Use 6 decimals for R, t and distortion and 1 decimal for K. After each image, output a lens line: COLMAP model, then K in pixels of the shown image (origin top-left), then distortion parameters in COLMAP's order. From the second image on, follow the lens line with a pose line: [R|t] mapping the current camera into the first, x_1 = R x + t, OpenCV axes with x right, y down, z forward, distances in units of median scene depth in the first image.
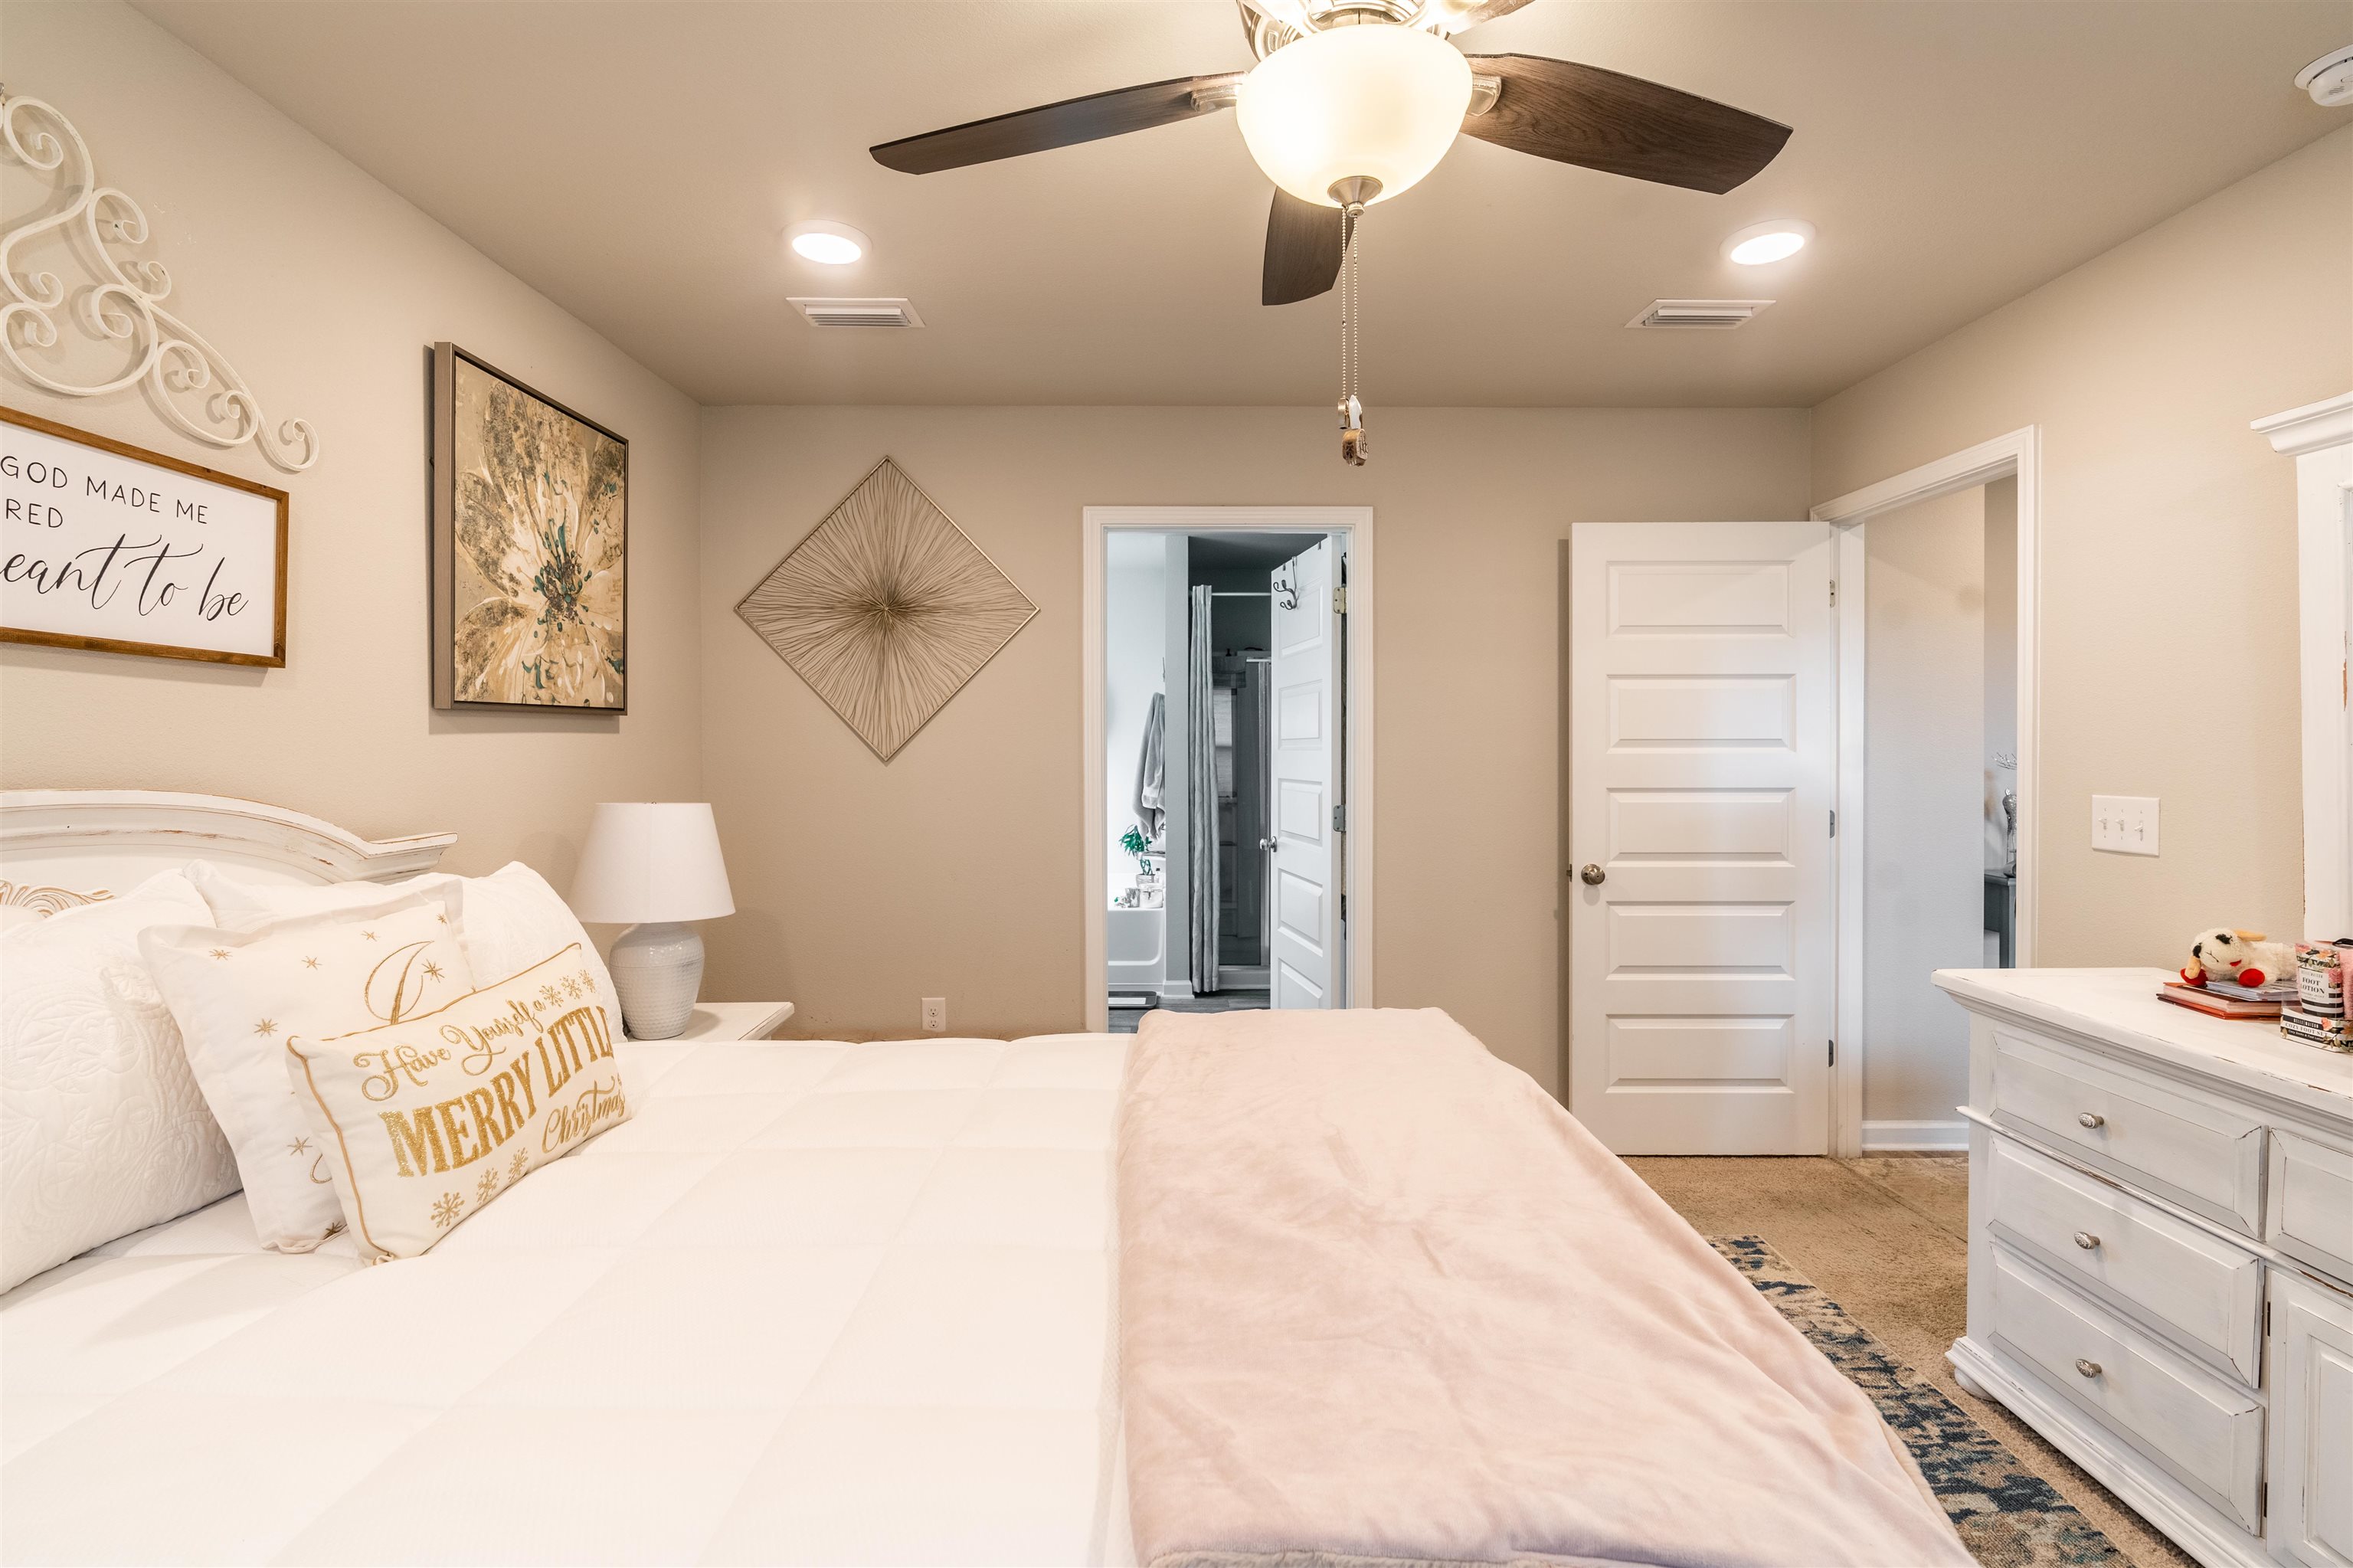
lens RADIAL K [[1111.6, 0, 1173.4], [0, 1111.6, 748.2], [0, 0, 1]] dist [0.000889, 0.000842]
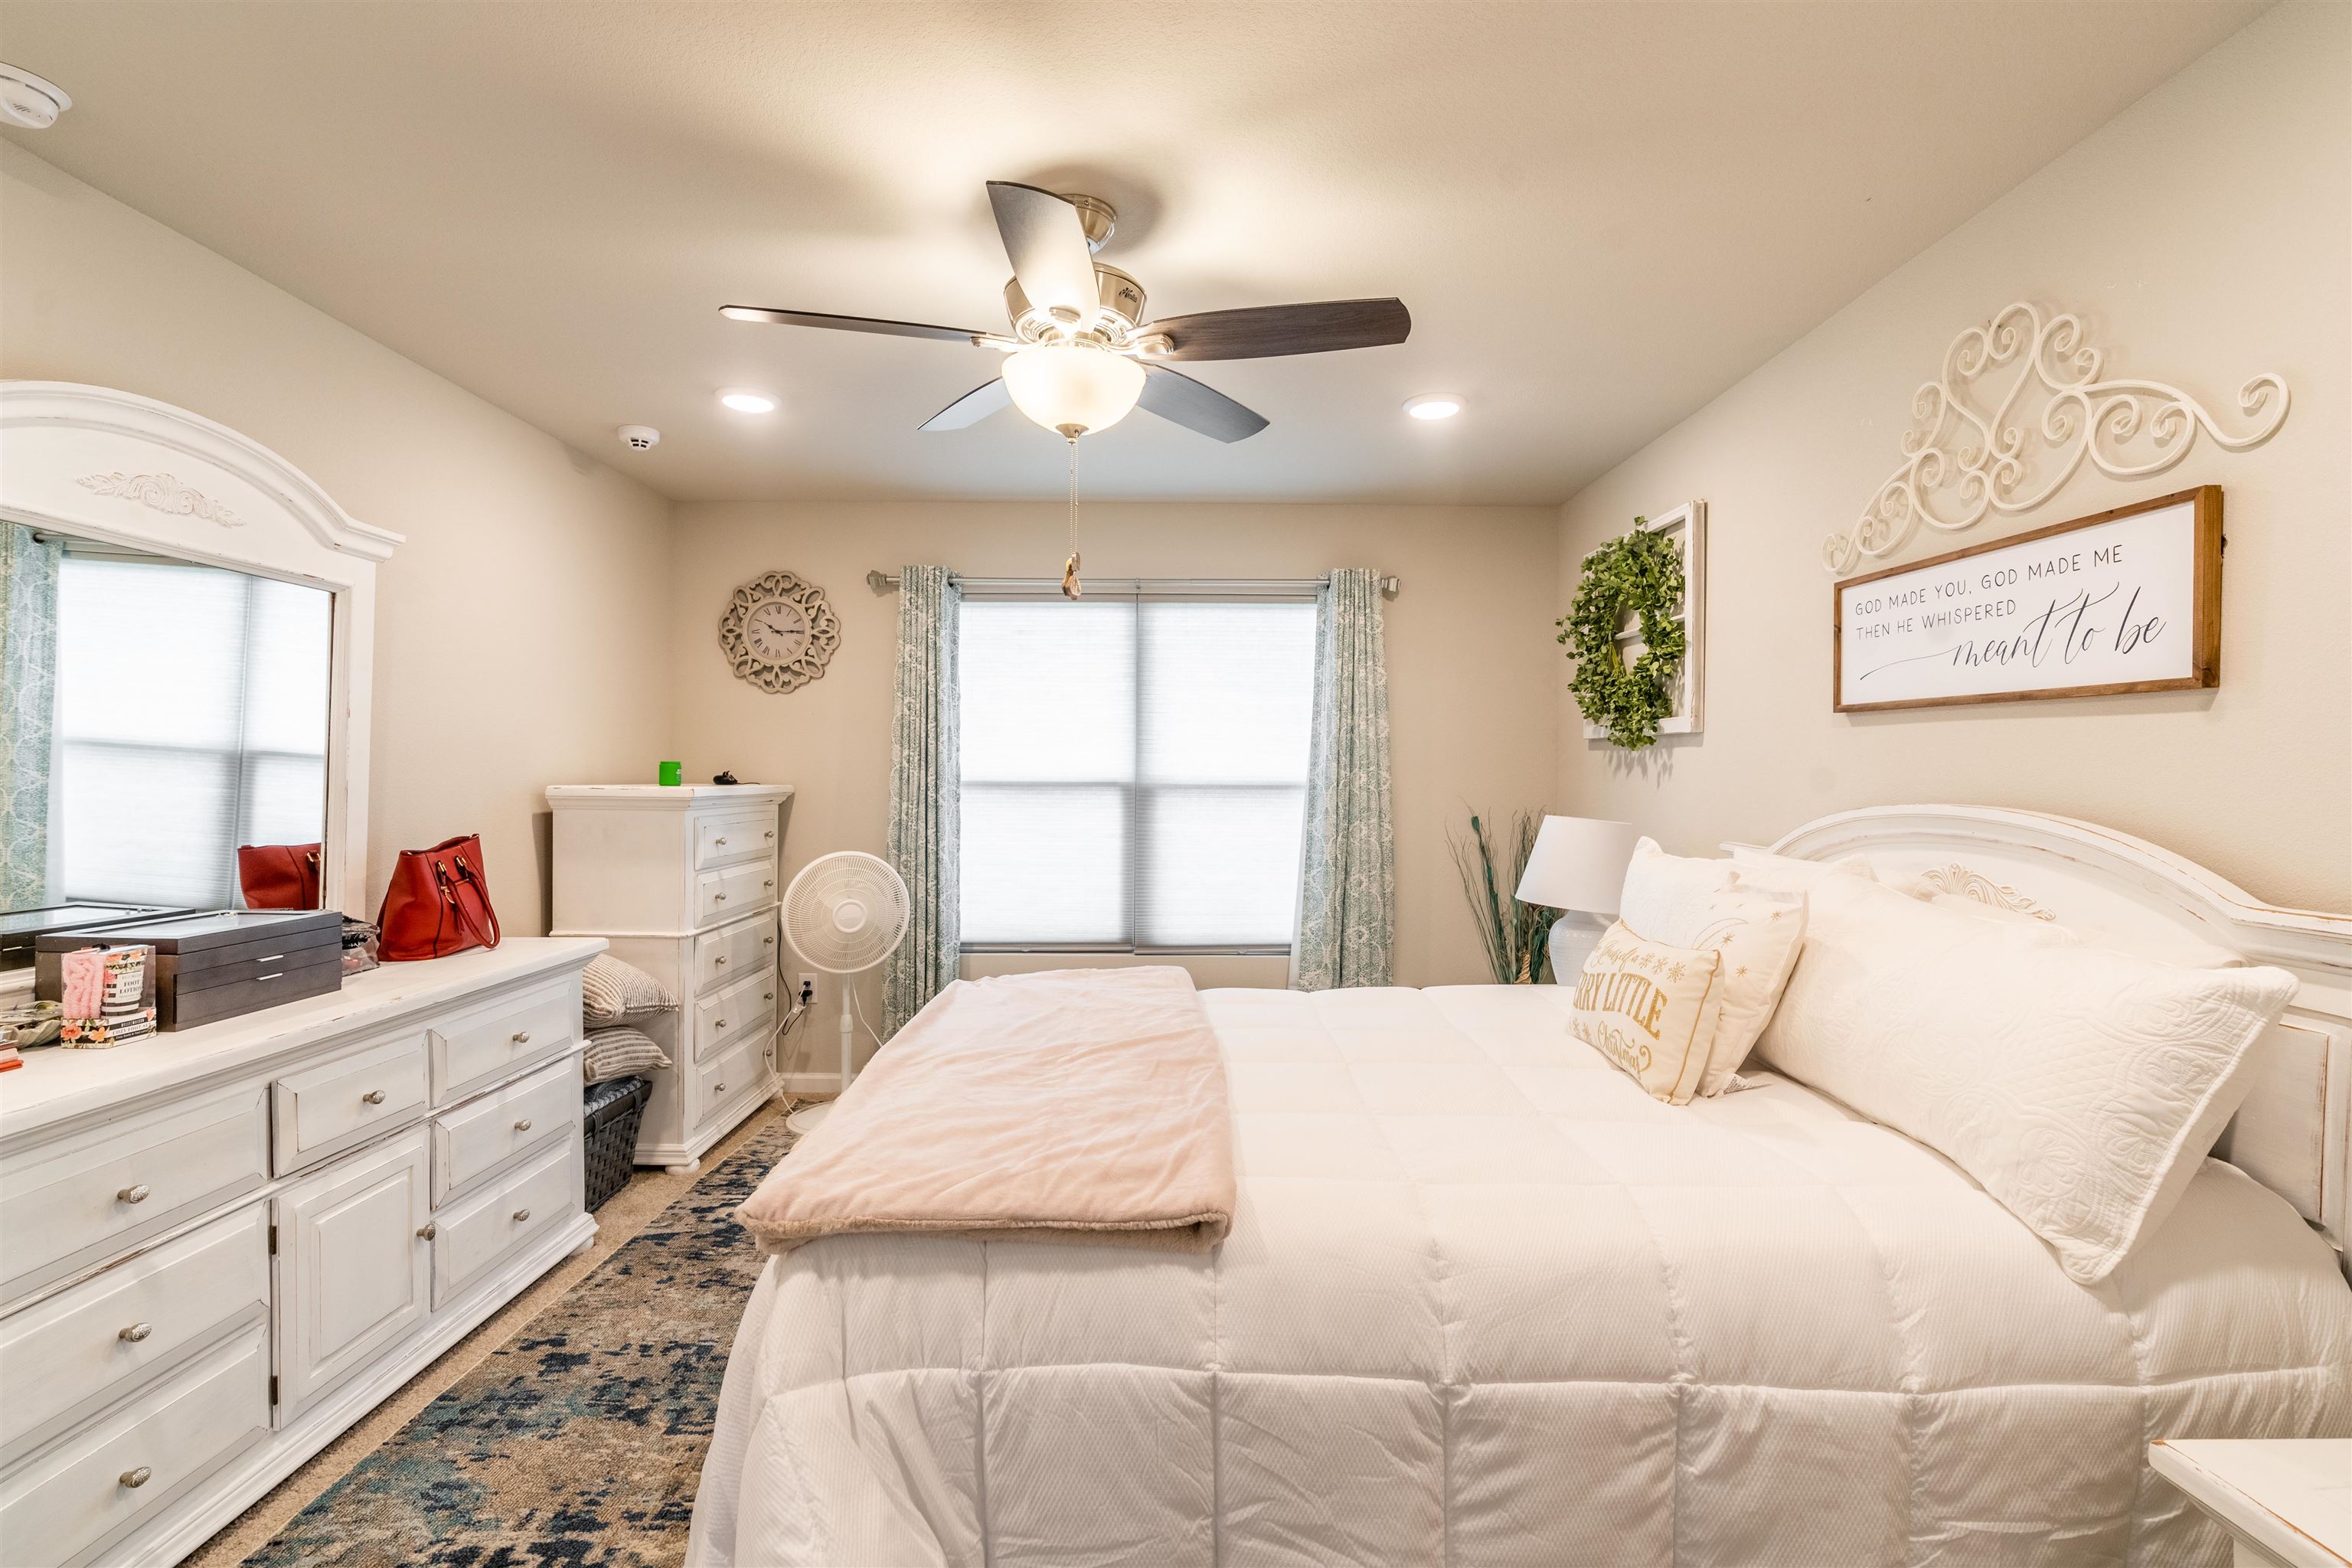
lens RADIAL K [[1073.2, 0, 1170.6], [0, 1073.2, 773.4], [0, 0, 1]] dist [0.000767, 0.000568]
pose [[-0.999986, -0.005259, -0.000755, 0.009717], [-0.005264, 0.999969, 0.005900, -0.004058], [0.000724, 0.005904, -0.999982, 1.409170]]
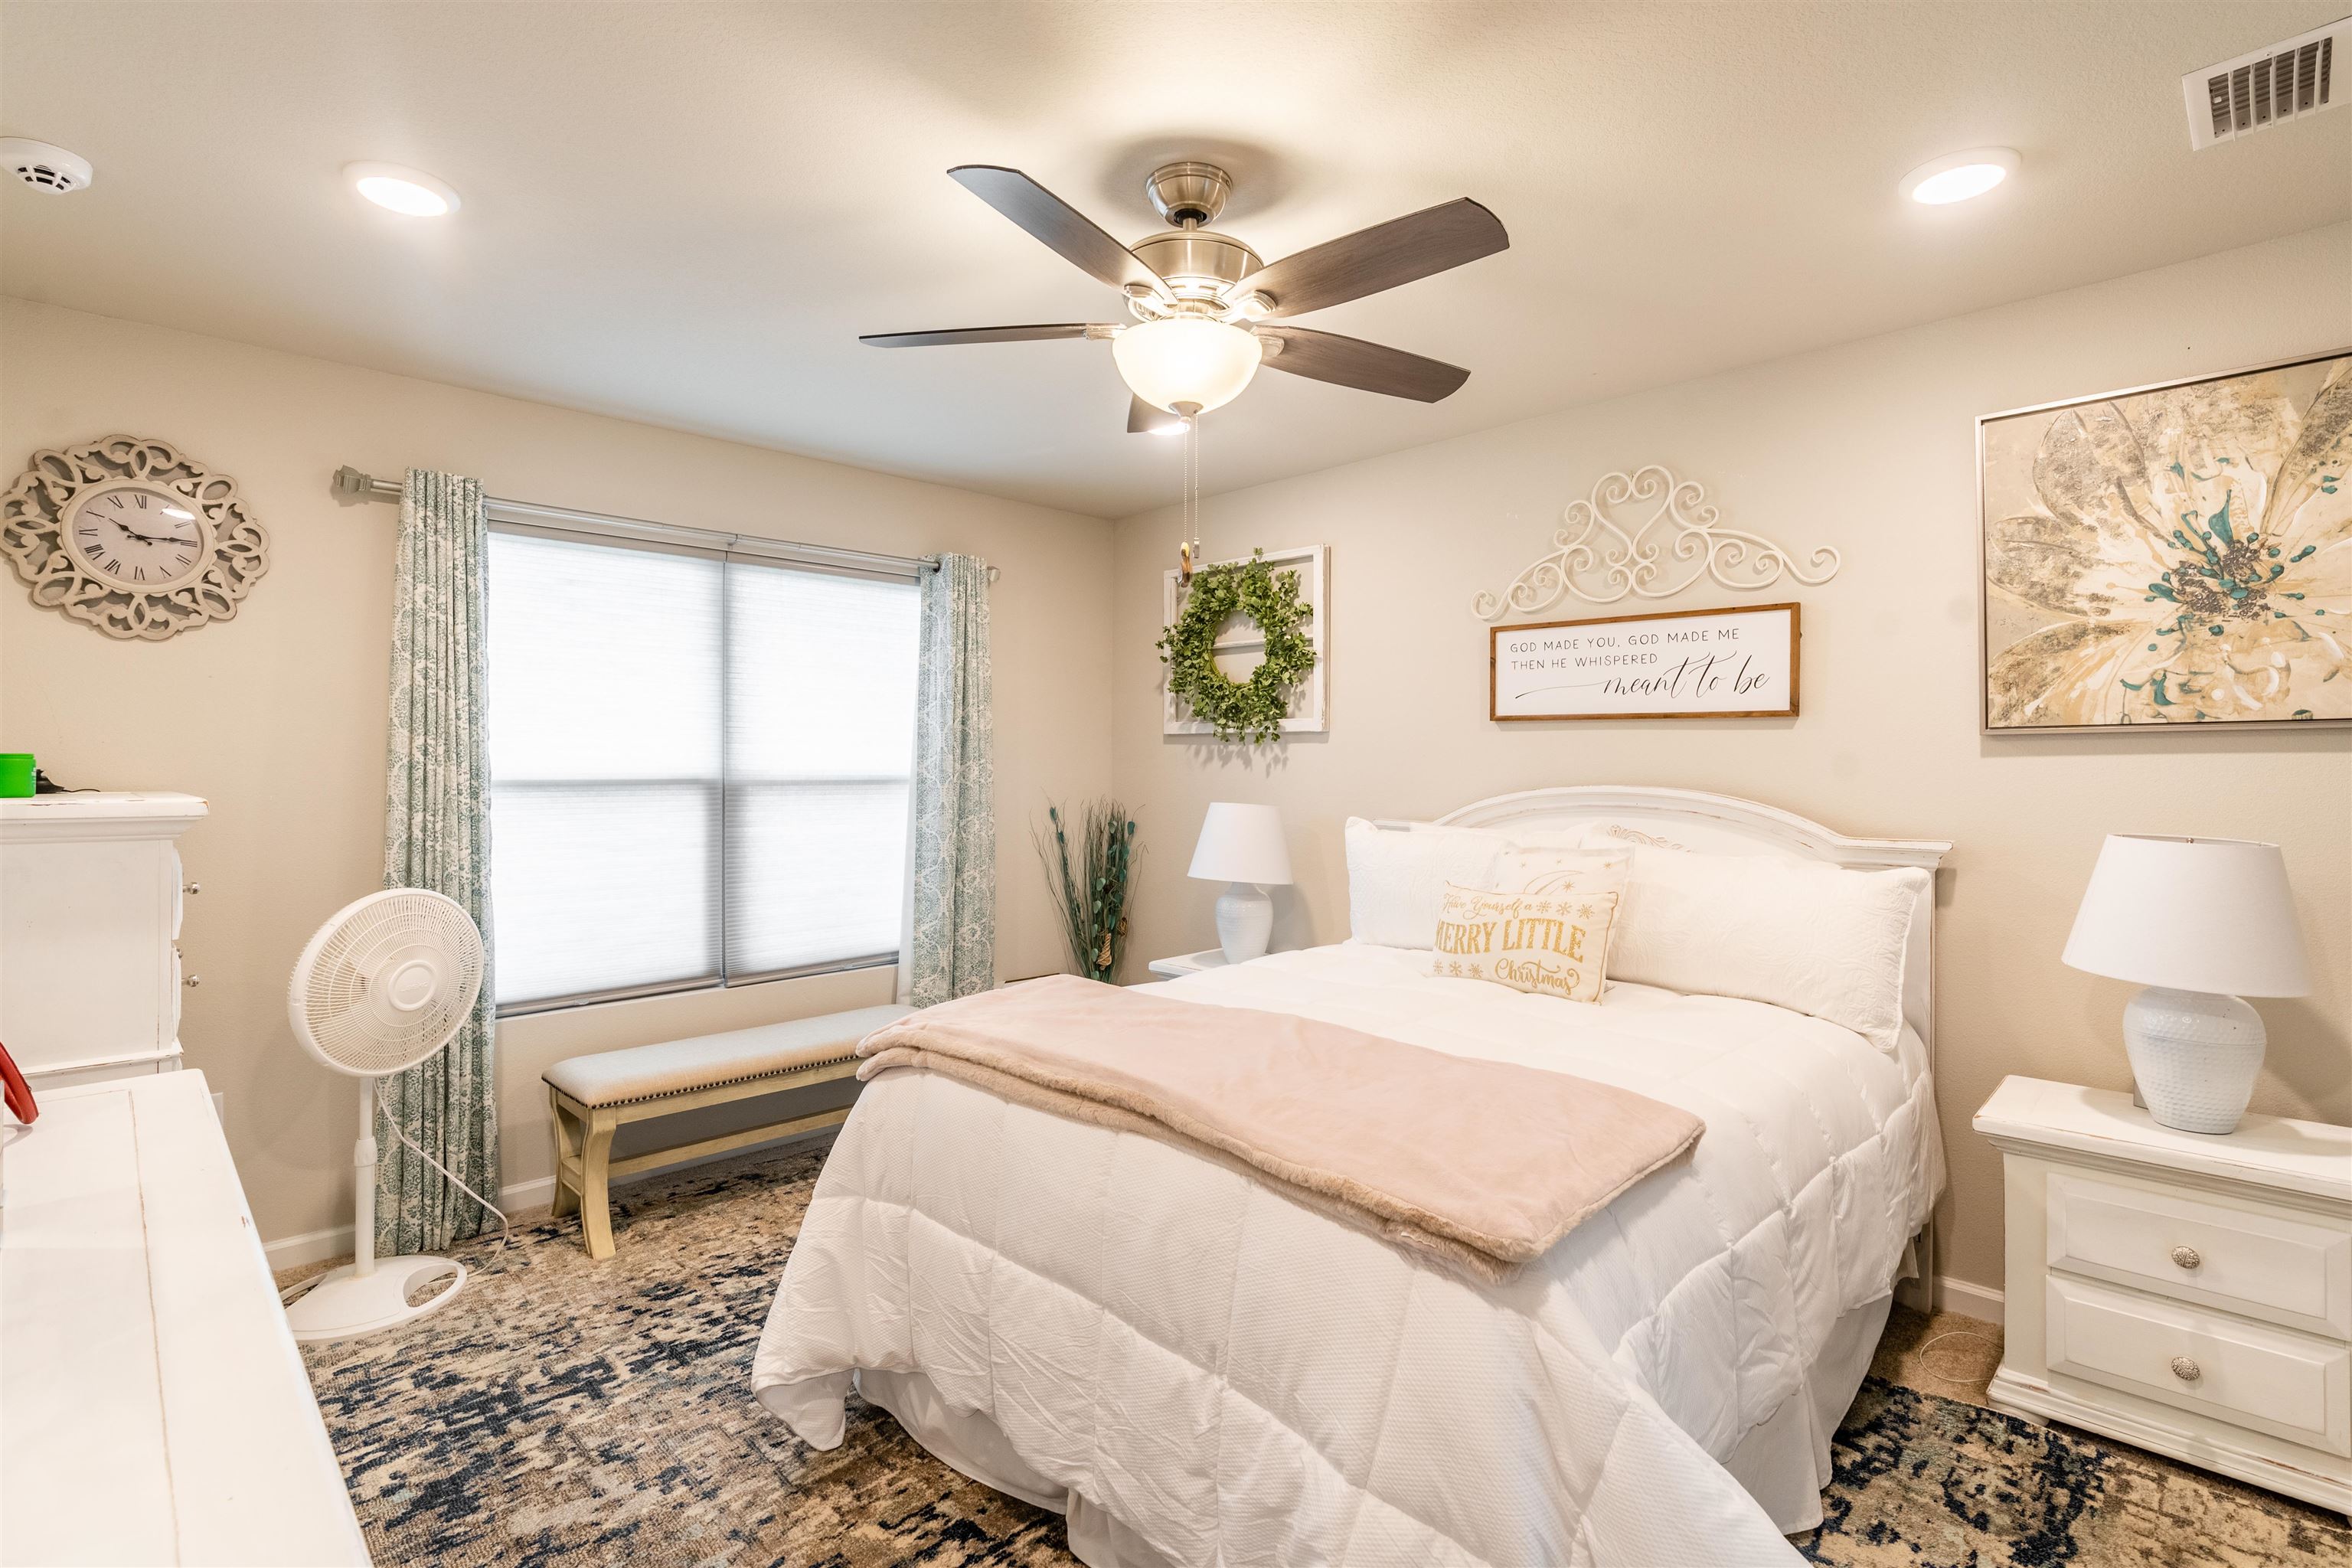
lens RADIAL K [[1111.1, 0, 1172.9], [0, 1111.1, 748.2], [0, 0, 1]] dist [0.000889, 0.000842]
pose [[-0.717687, -0.009418, -0.696302, 0.683764], [-0.003416, 0.999944, -0.010004, -0.006992], [0.696358, -0.004801, -0.717679, 1.148987]]
